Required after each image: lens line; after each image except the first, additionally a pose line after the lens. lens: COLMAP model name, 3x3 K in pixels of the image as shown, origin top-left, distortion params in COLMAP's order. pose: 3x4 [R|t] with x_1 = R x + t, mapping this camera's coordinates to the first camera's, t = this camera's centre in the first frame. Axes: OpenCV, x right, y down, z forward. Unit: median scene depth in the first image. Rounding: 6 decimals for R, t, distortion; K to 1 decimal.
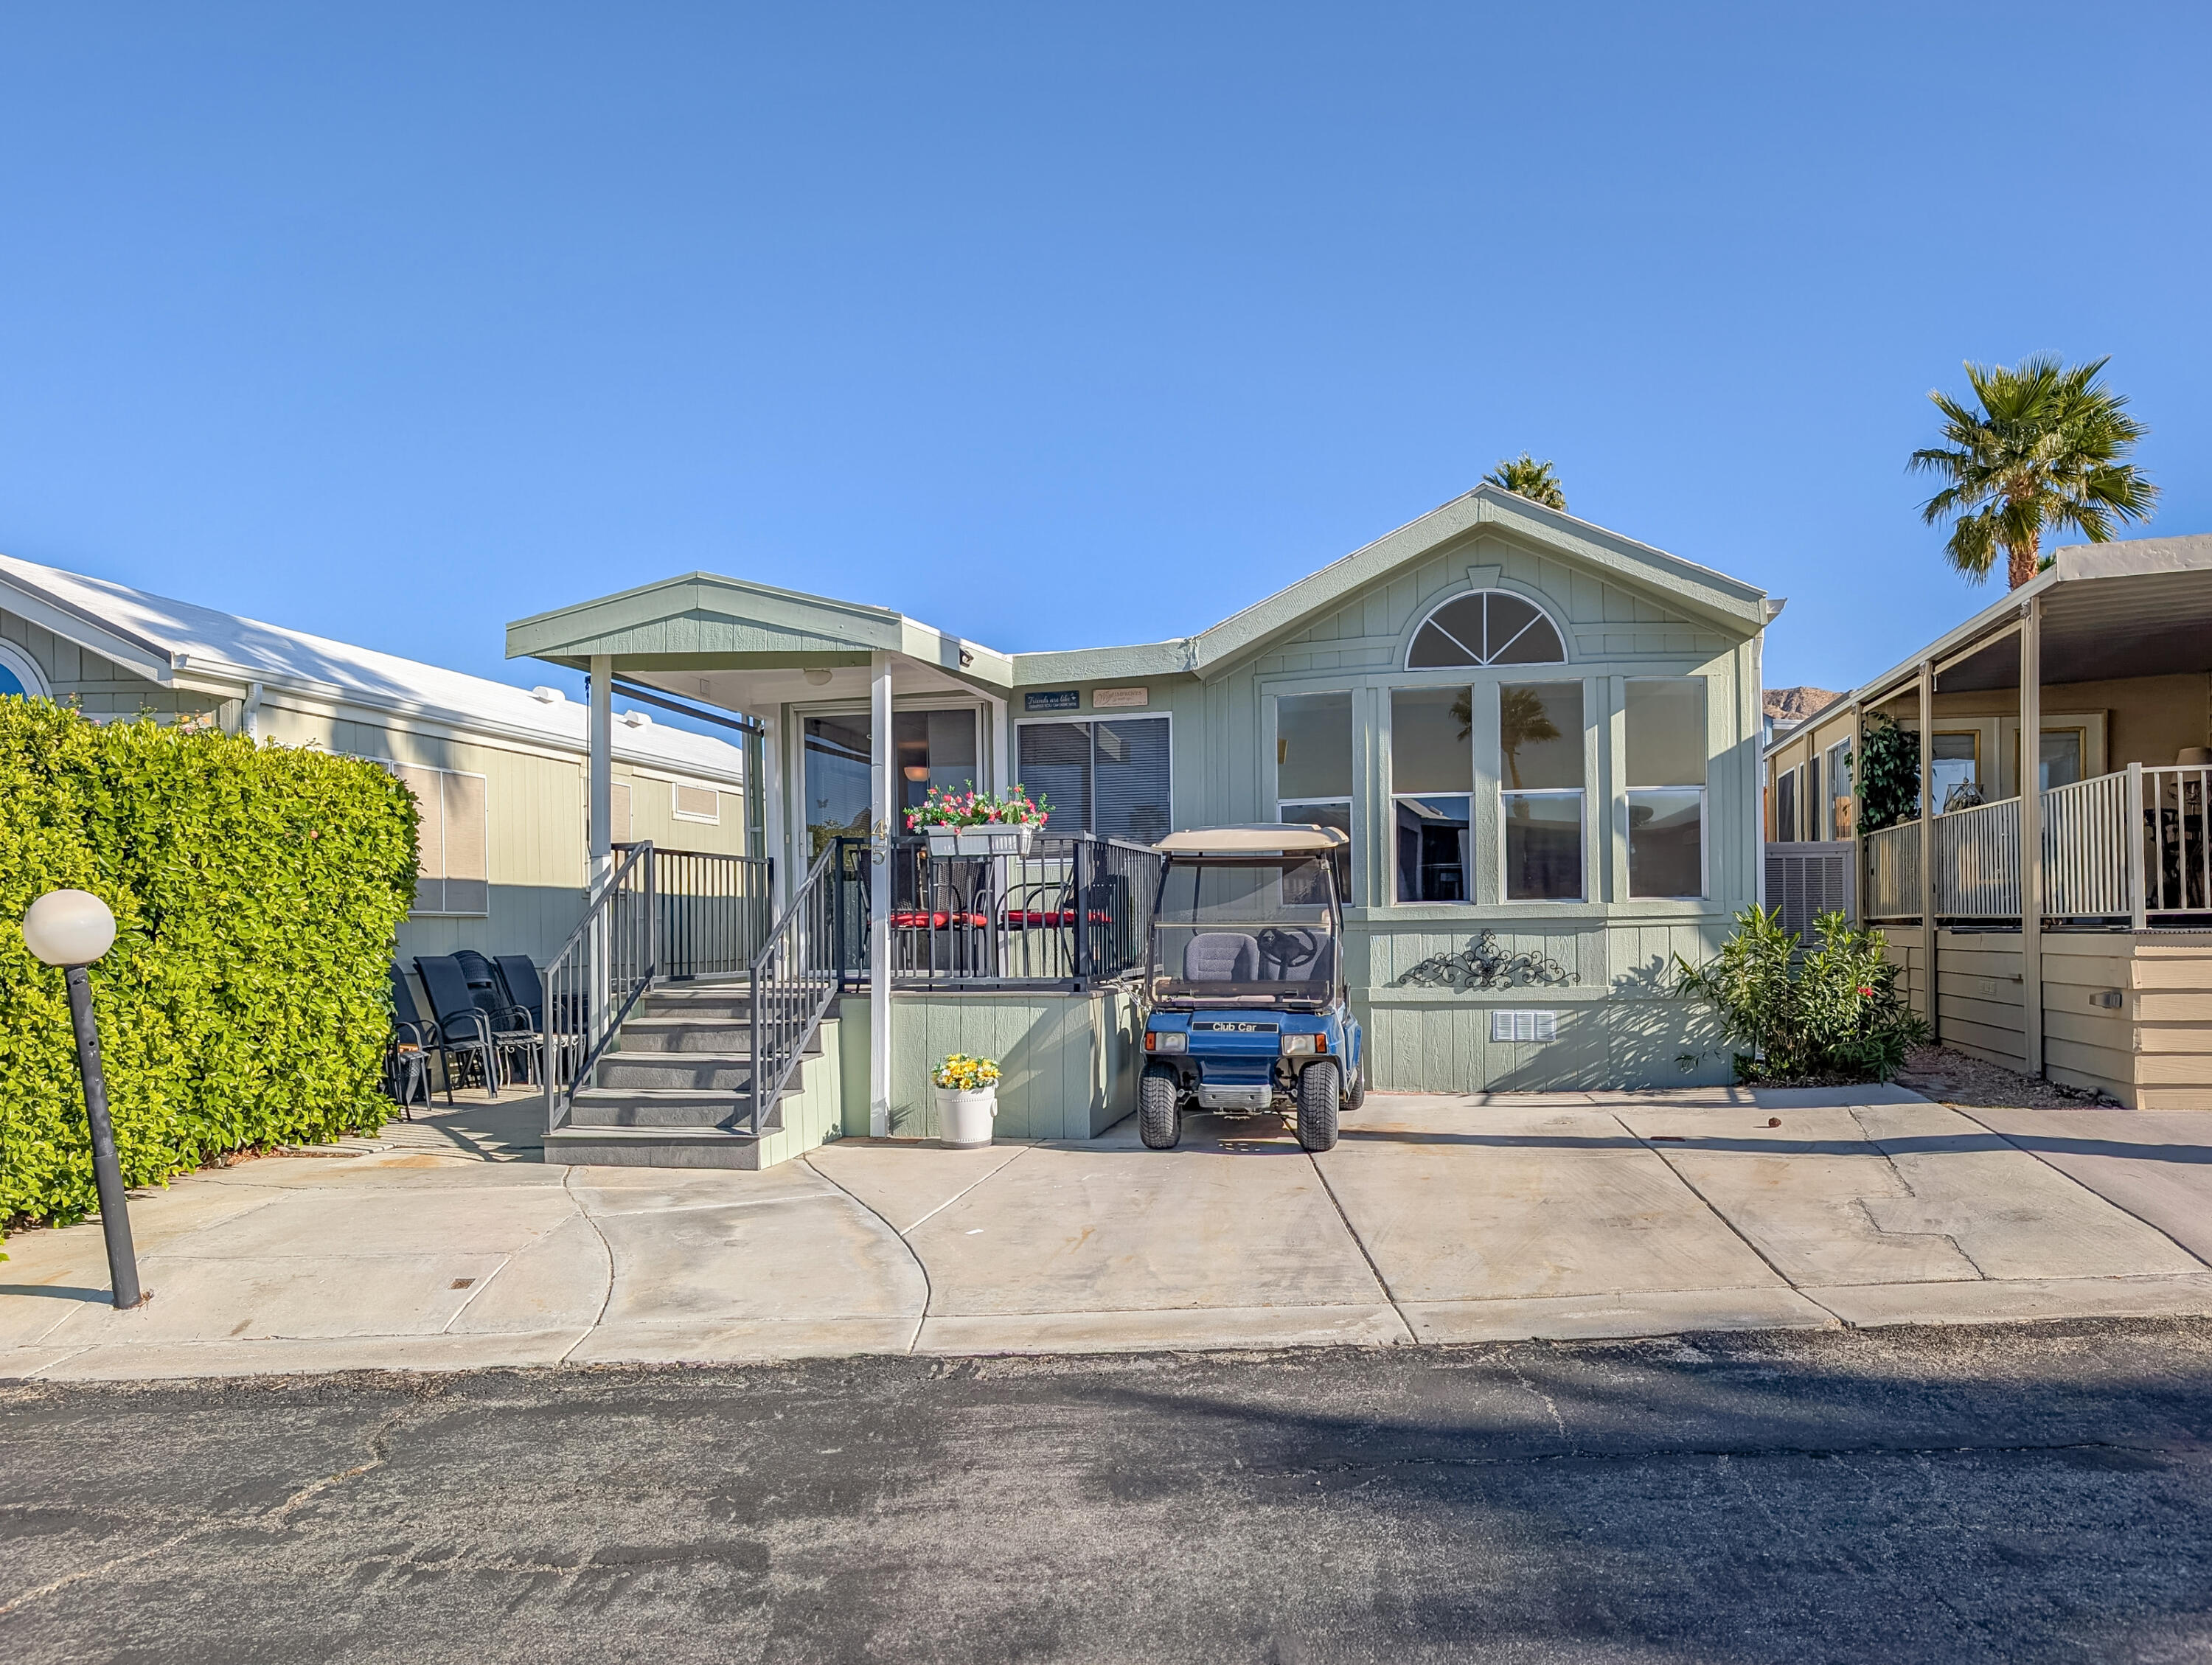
lens RADIAL K [[1687.1, 0, 1109.5], [0, 1687.1, 914.9], [0, 0, 1]] dist [-0.048316, 0.082631]
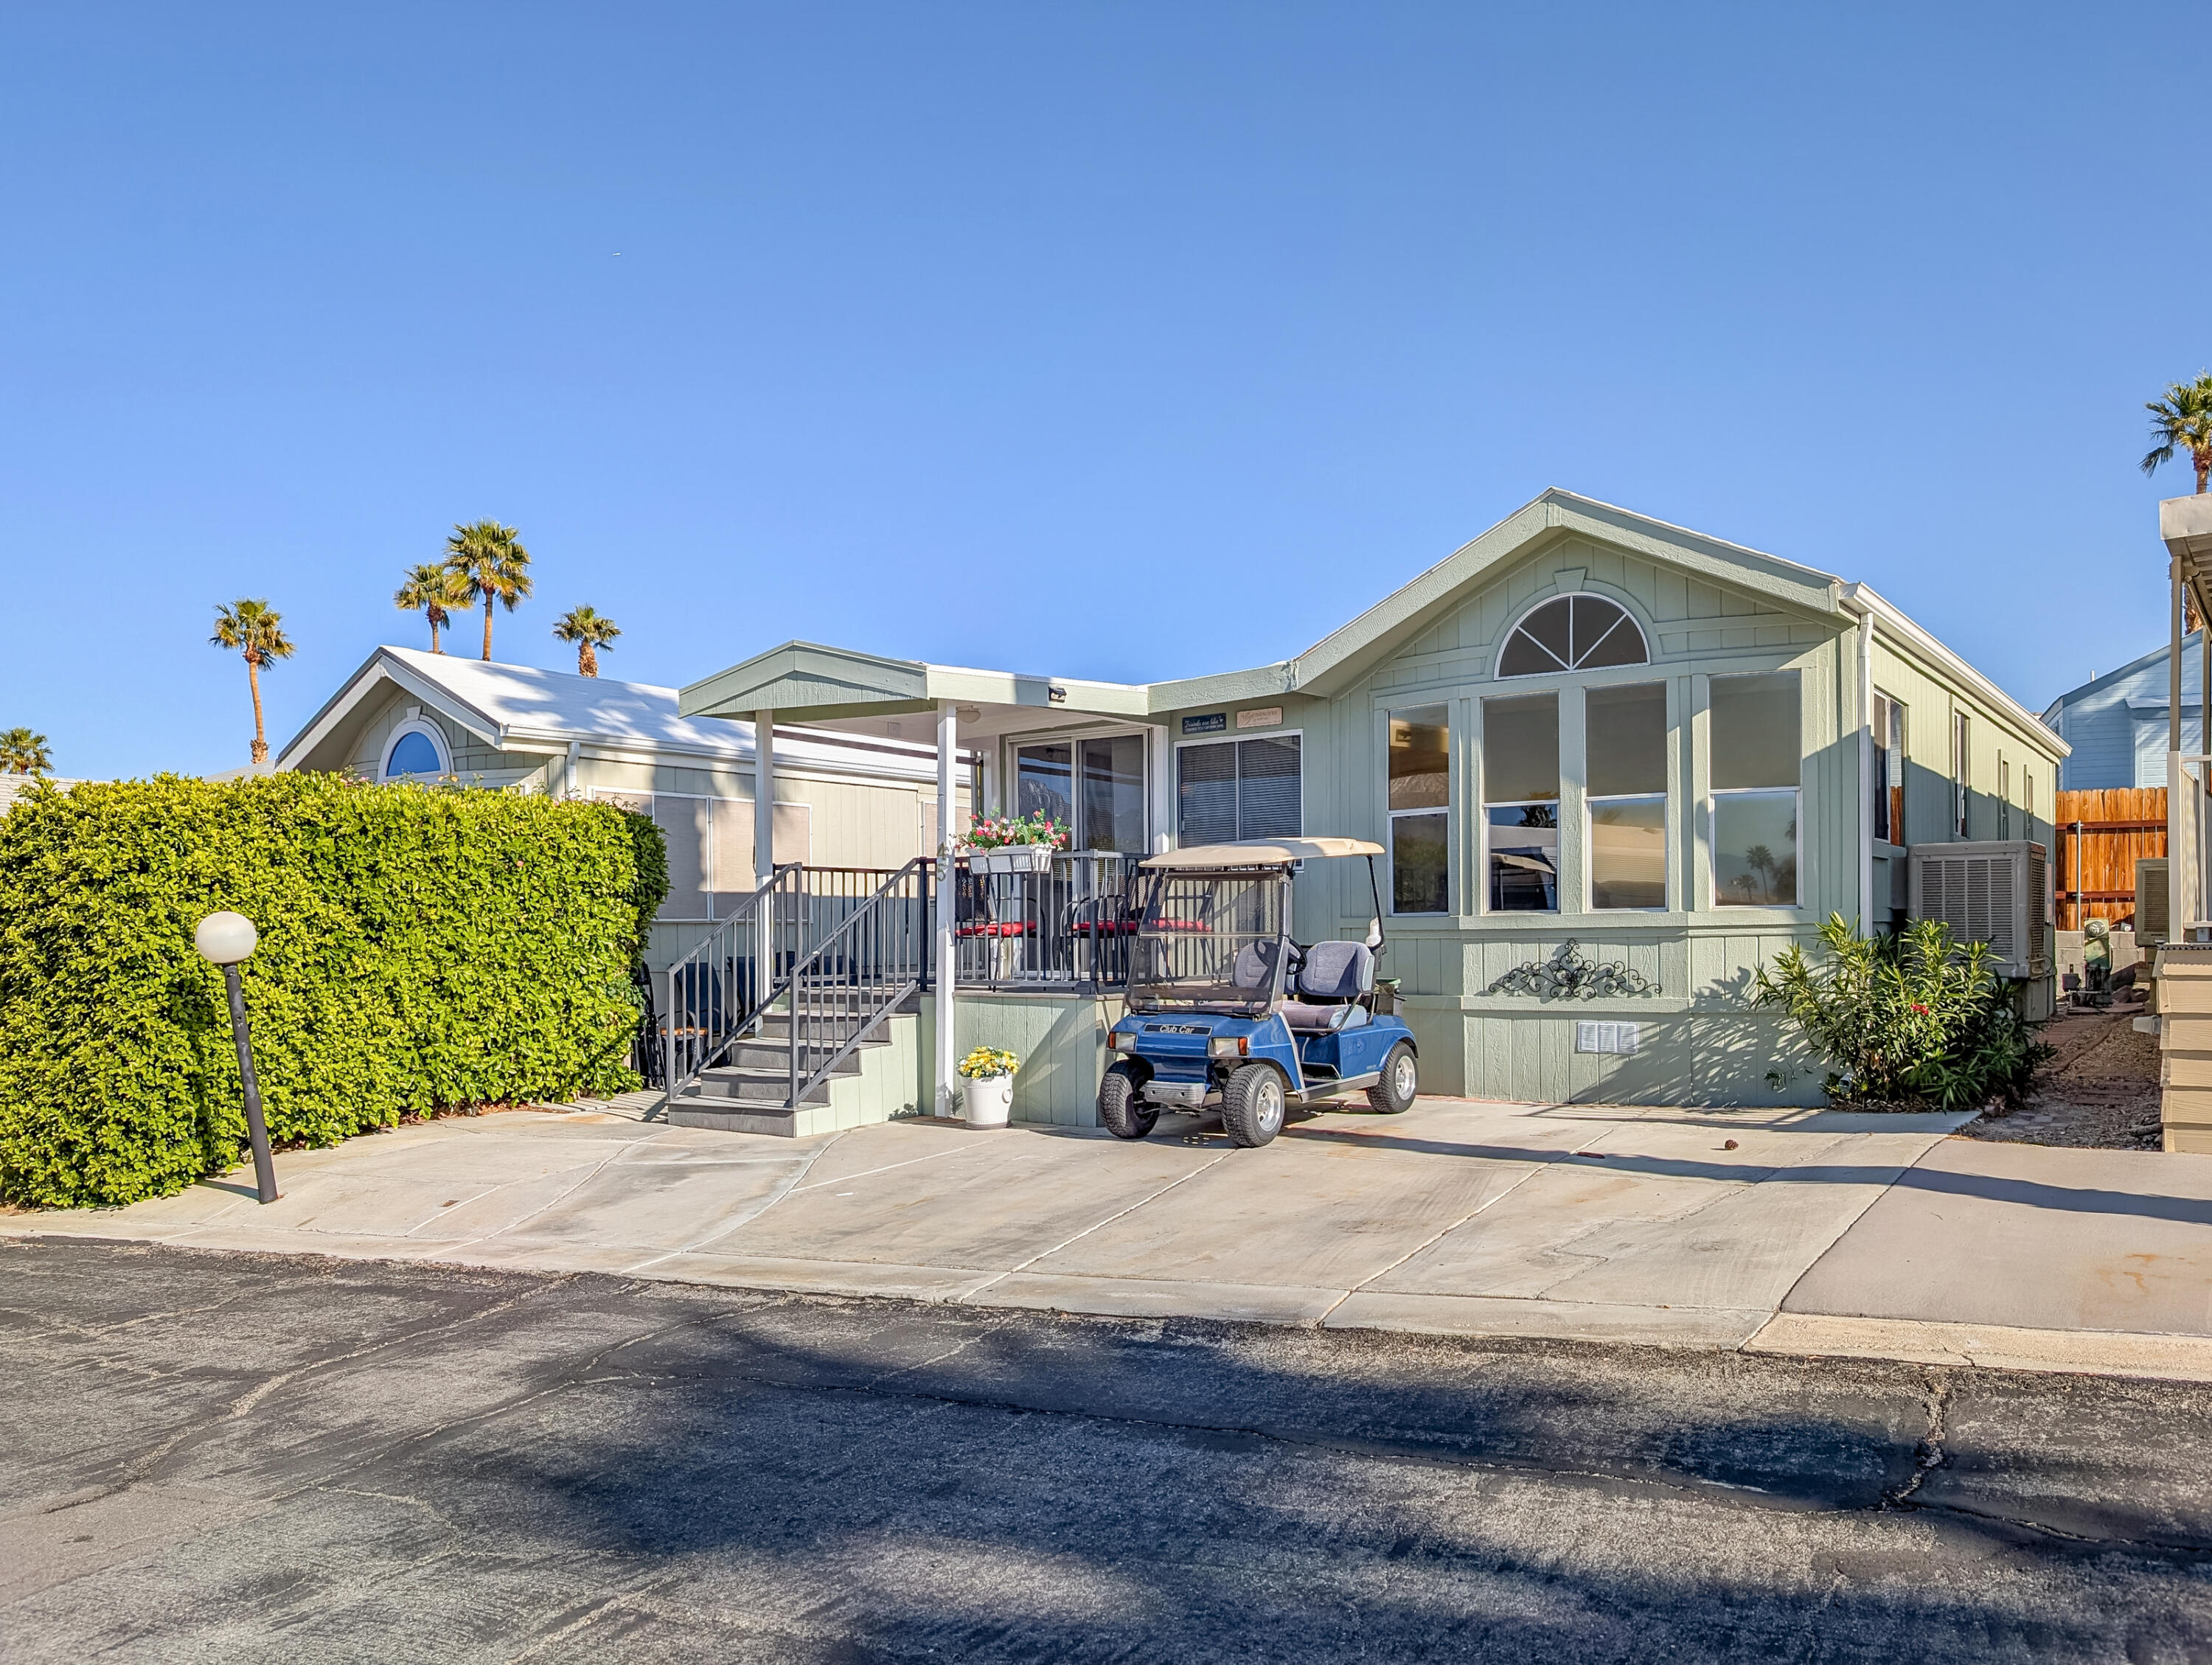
lens RADIAL K [[1687.1, 0, 1109.5], [0, 1687.1, 914.9], [0, 0, 1]] dist [-0.048316, 0.082631]
pose [[0.915183, -0.001381, -0.403037, 0.412963], [0.002015, 0.999997, 0.001151, -0.007663], [0.403034, -0.001865, 0.915183, -0.010777]]
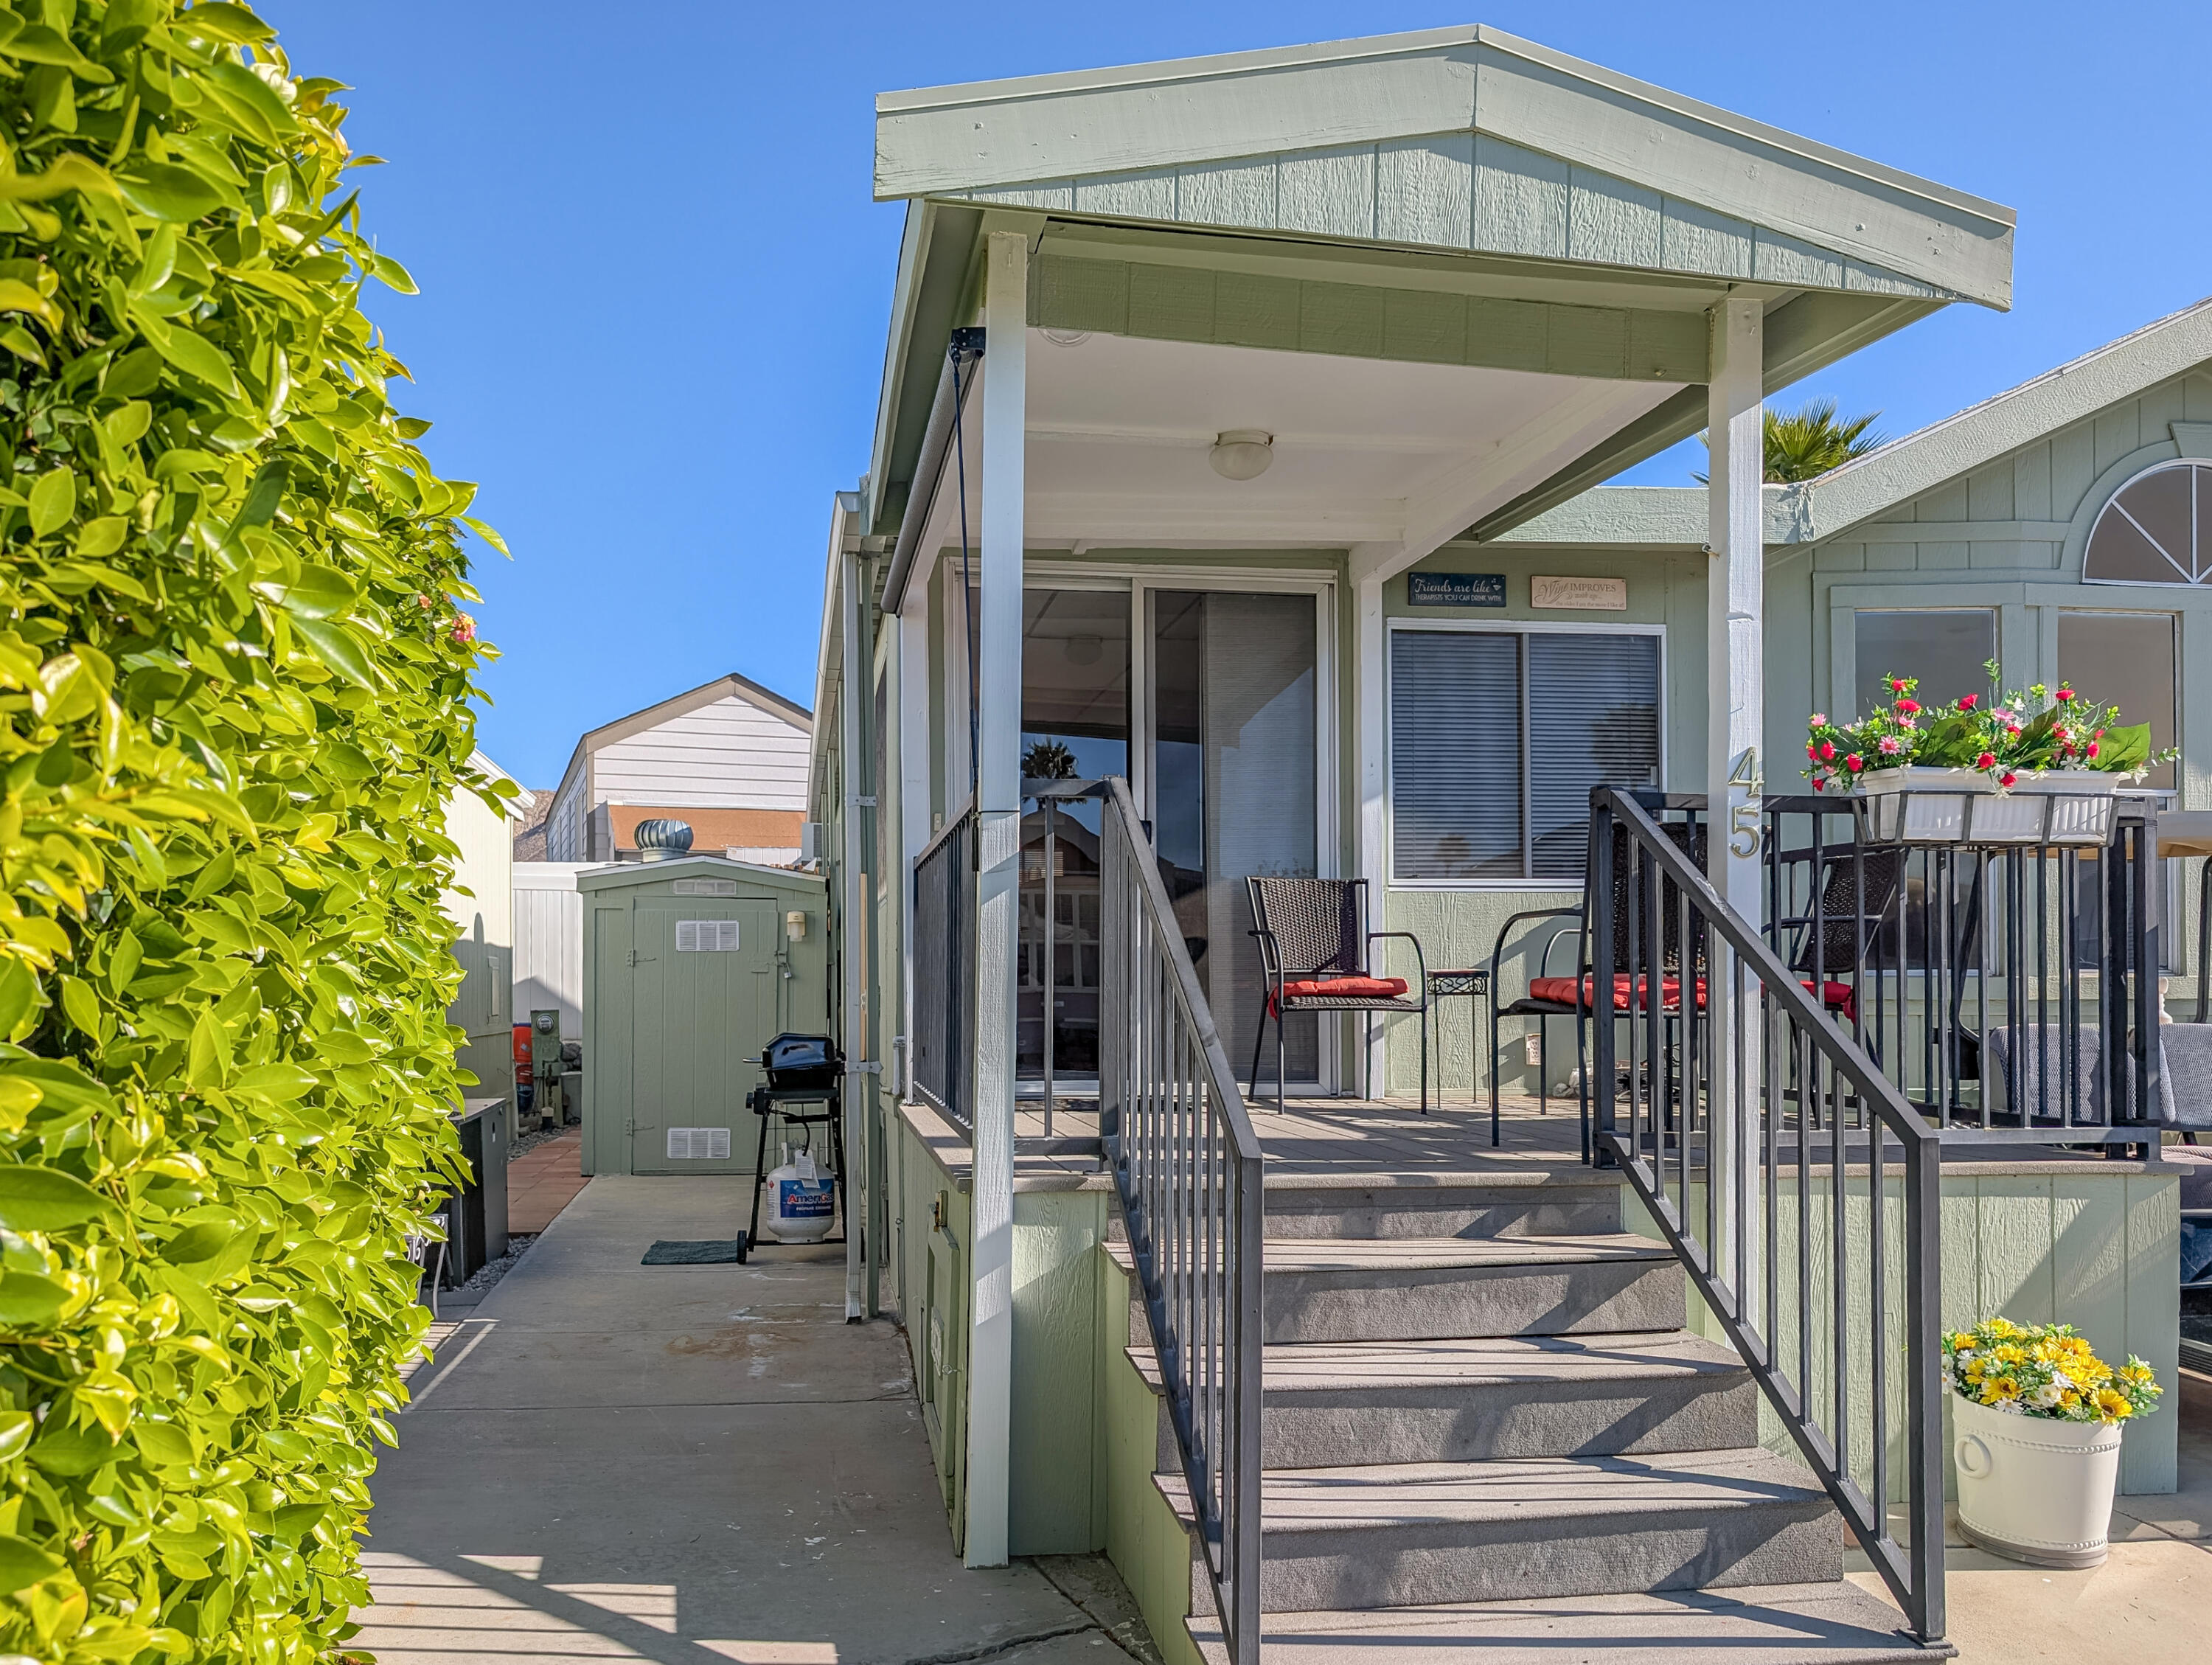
lens RADIAL K [[1692.4, 0, 1065.1], [0, 1692.4, 975.9], [0, 0, 1]] dist [0.000285, 0.000830]
pose [[0.929572, 0.016513, 0.368271, -0.423883], [-0.017781, 0.999842, 0.000051, 0.001097], [-0.368212, -0.006595, 0.929718, 0.641529]]
